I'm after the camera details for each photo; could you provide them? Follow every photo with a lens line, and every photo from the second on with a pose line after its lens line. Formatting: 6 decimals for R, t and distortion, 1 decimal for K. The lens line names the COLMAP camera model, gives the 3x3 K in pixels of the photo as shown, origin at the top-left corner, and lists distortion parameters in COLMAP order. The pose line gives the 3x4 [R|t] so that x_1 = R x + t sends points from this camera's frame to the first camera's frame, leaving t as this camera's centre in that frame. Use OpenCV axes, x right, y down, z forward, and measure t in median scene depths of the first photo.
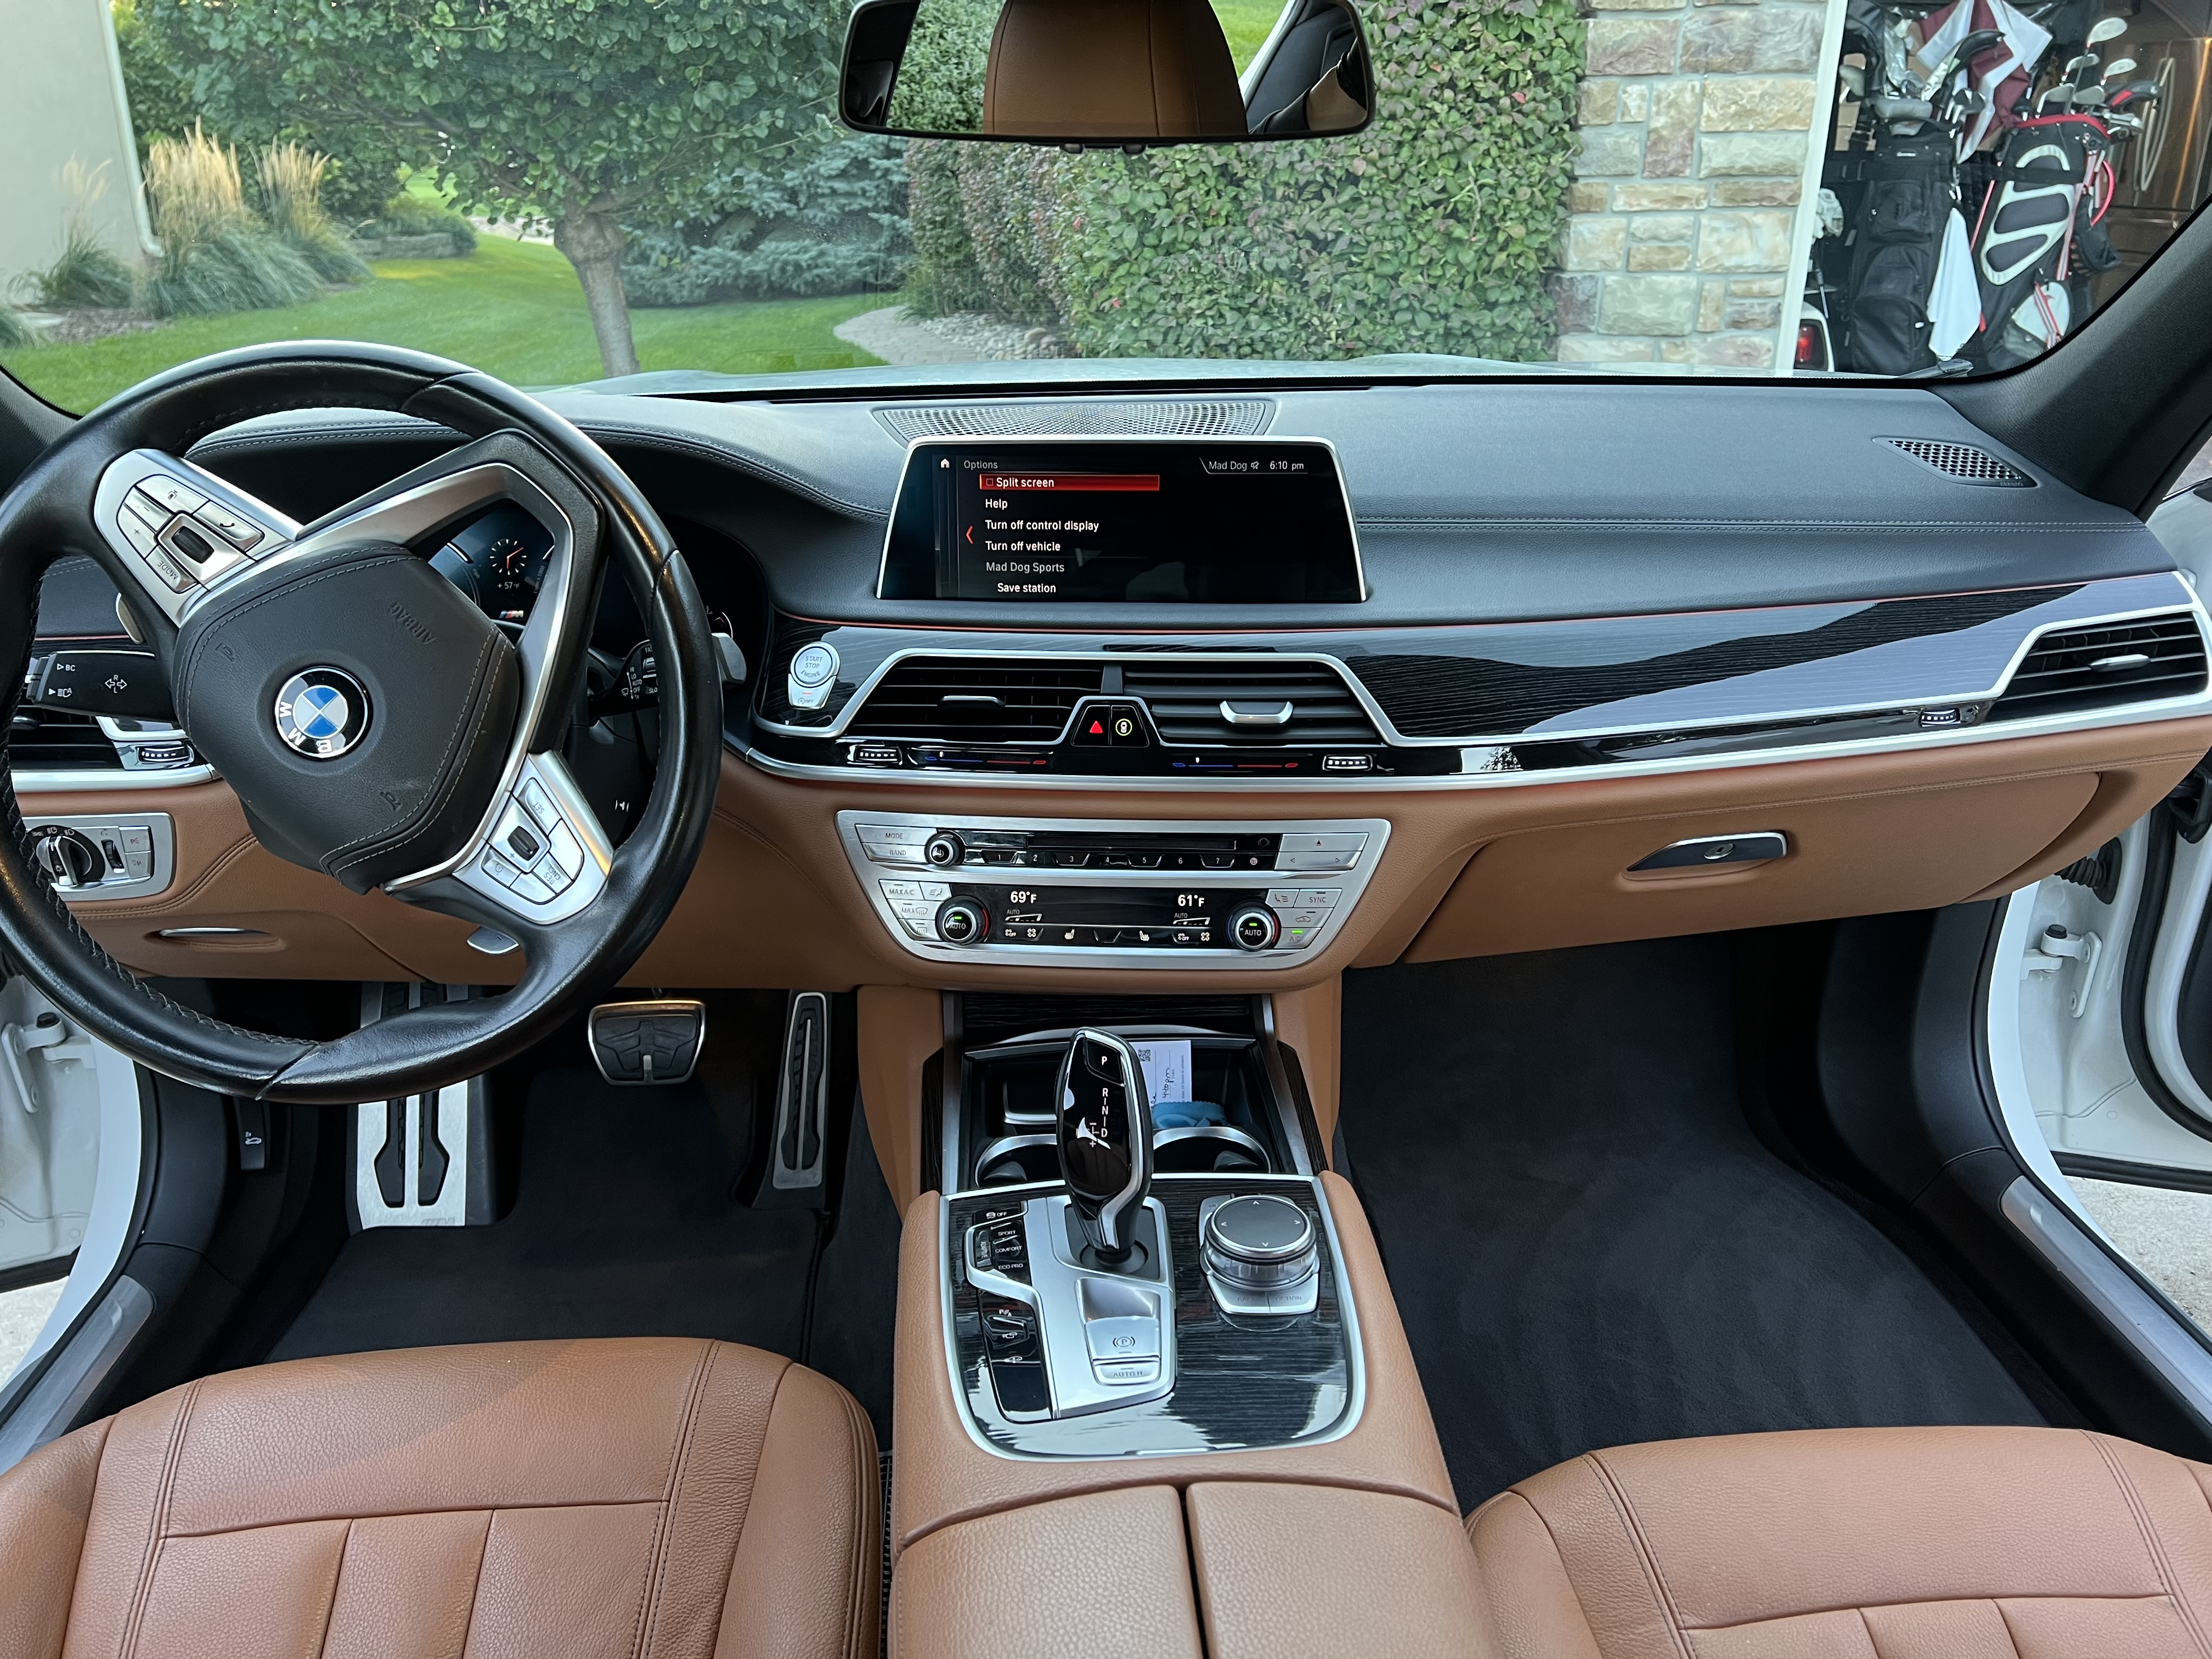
lens RADIAL K [[1678.8, 0, 1106.0], [0, 1678.8, 829.5], [0, 0, 1]] dist [0.044311, -0.038420]
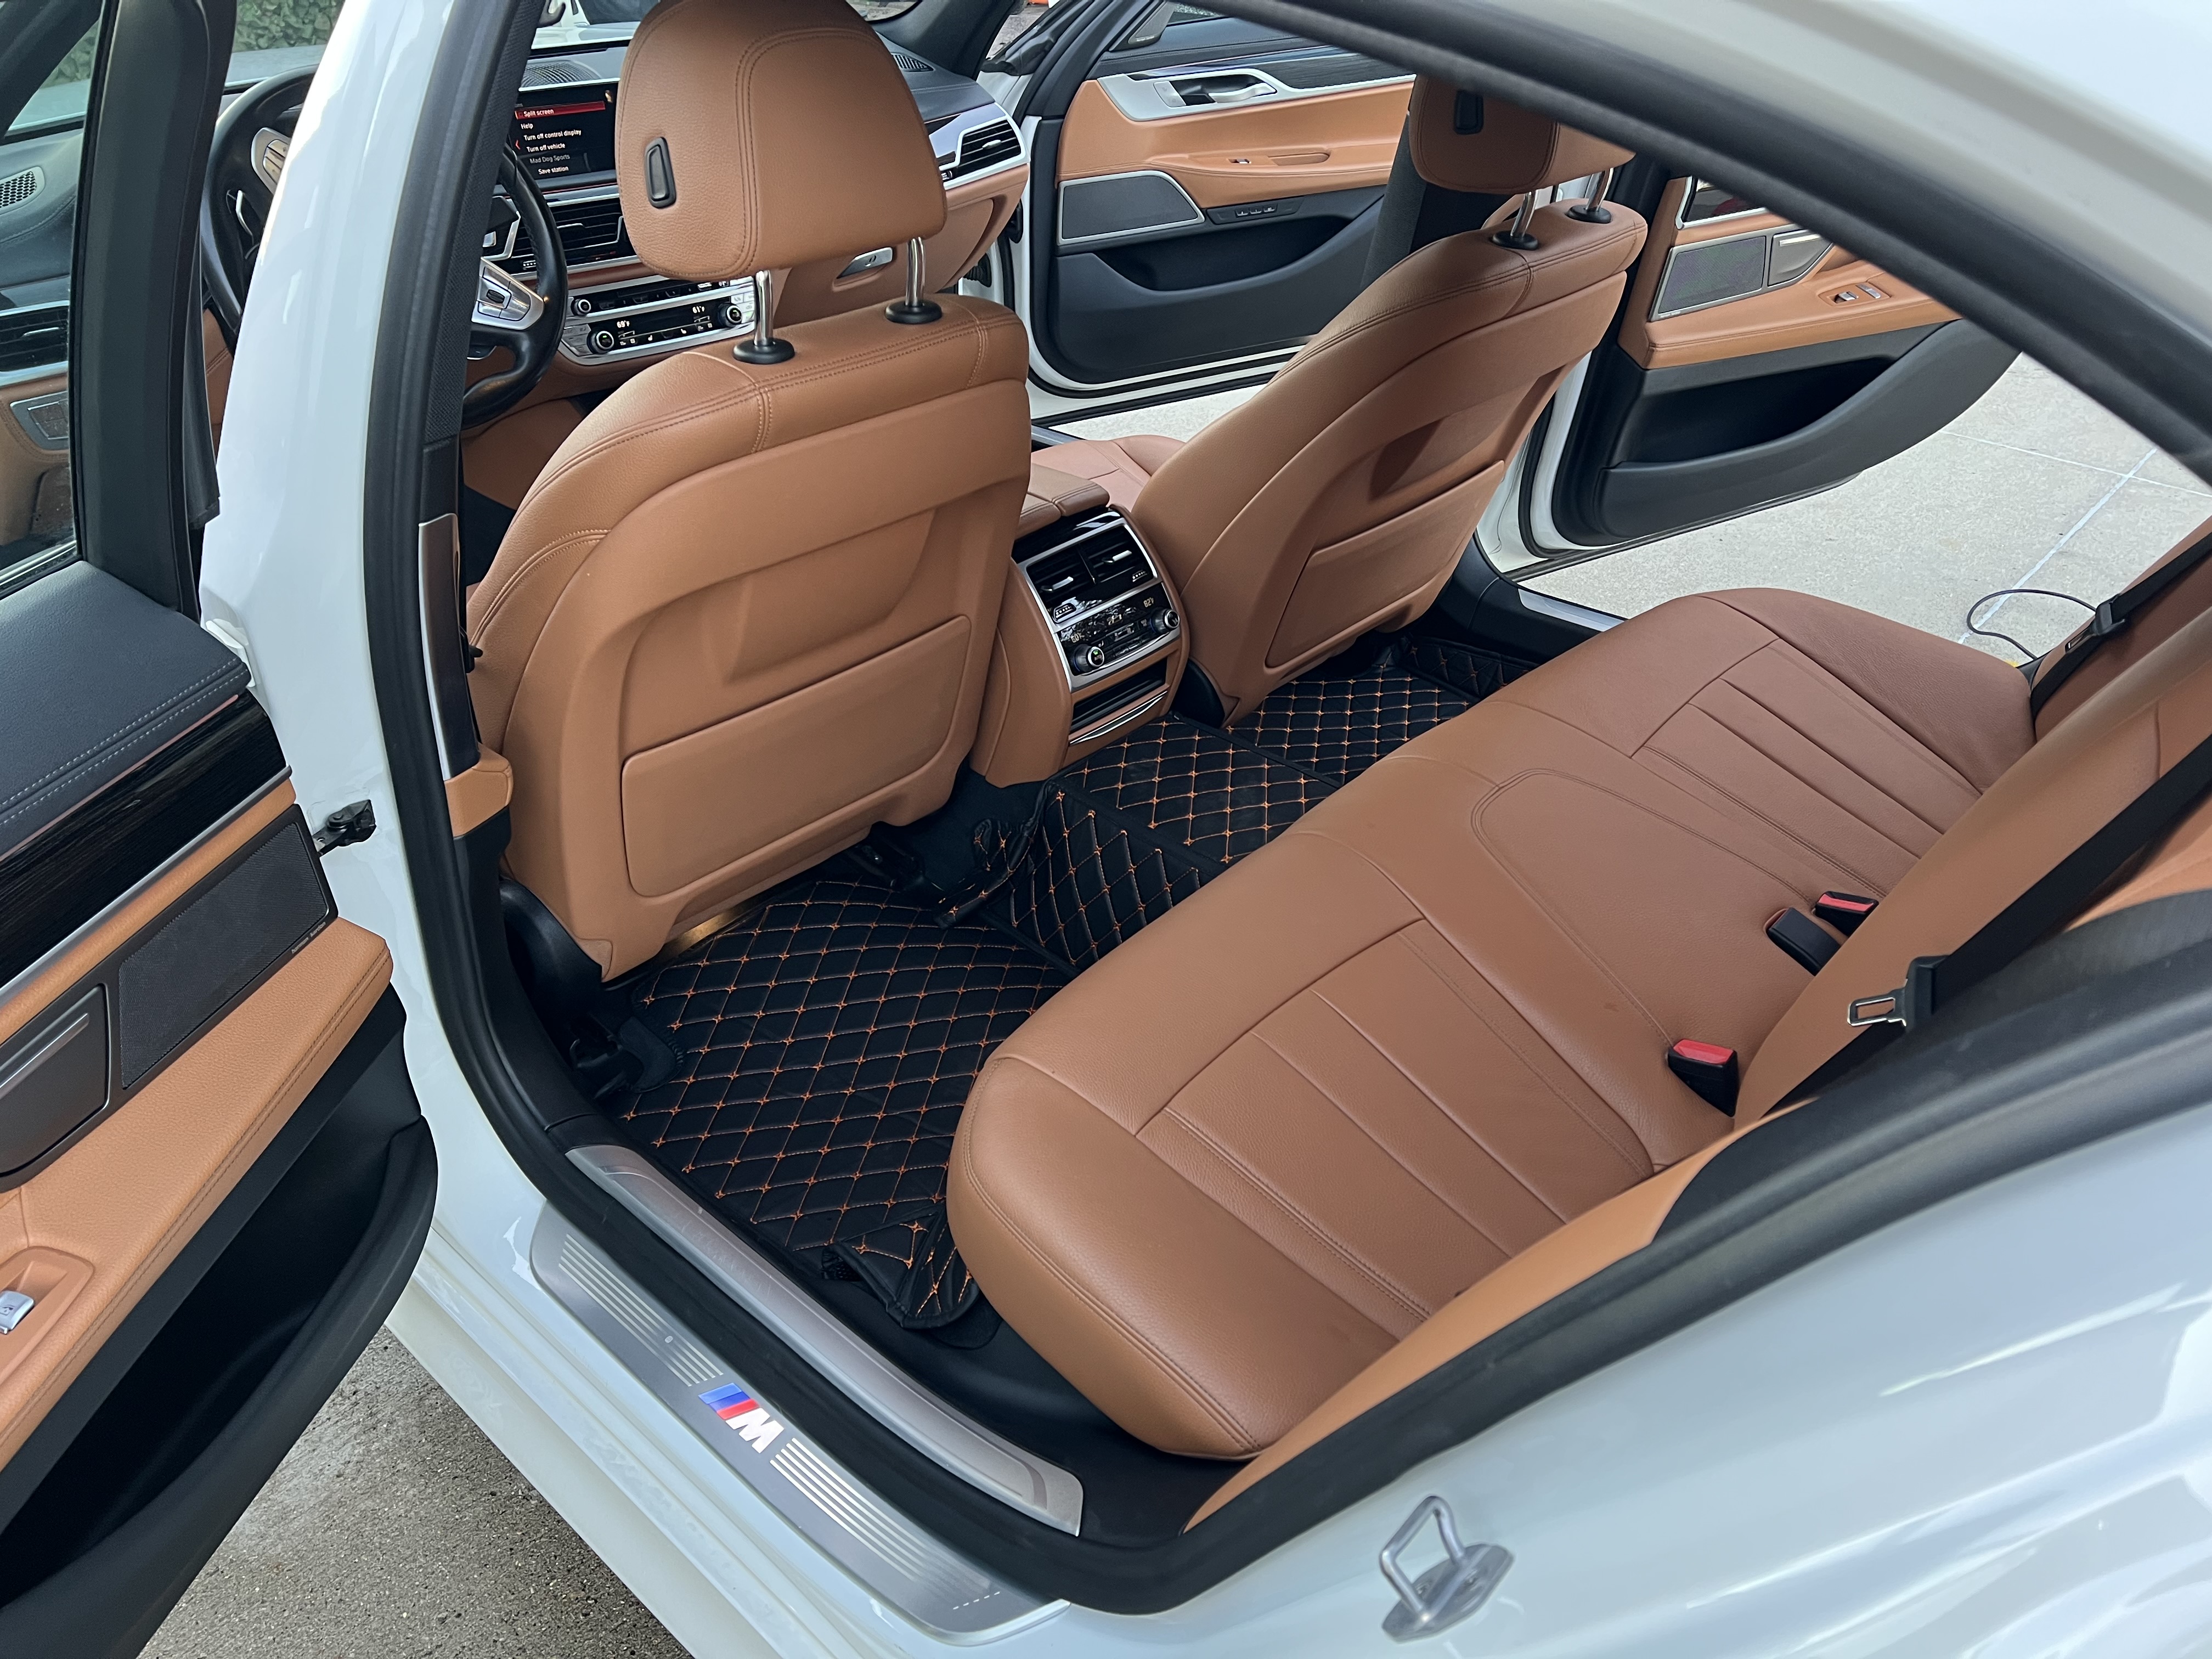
lens RADIAL K [[1678.8, 0, 1106.0], [0, 1678.8, 829.5], [0, 0, 1]] dist [0.044311, -0.038420]
pose [[0.732655, -0.359346, 0.578003, -0.984705], [0.248333, 0.931848, 0.264555, 0.206195], [-0.633678, -0.050291, 0.771961, -0.949592]]
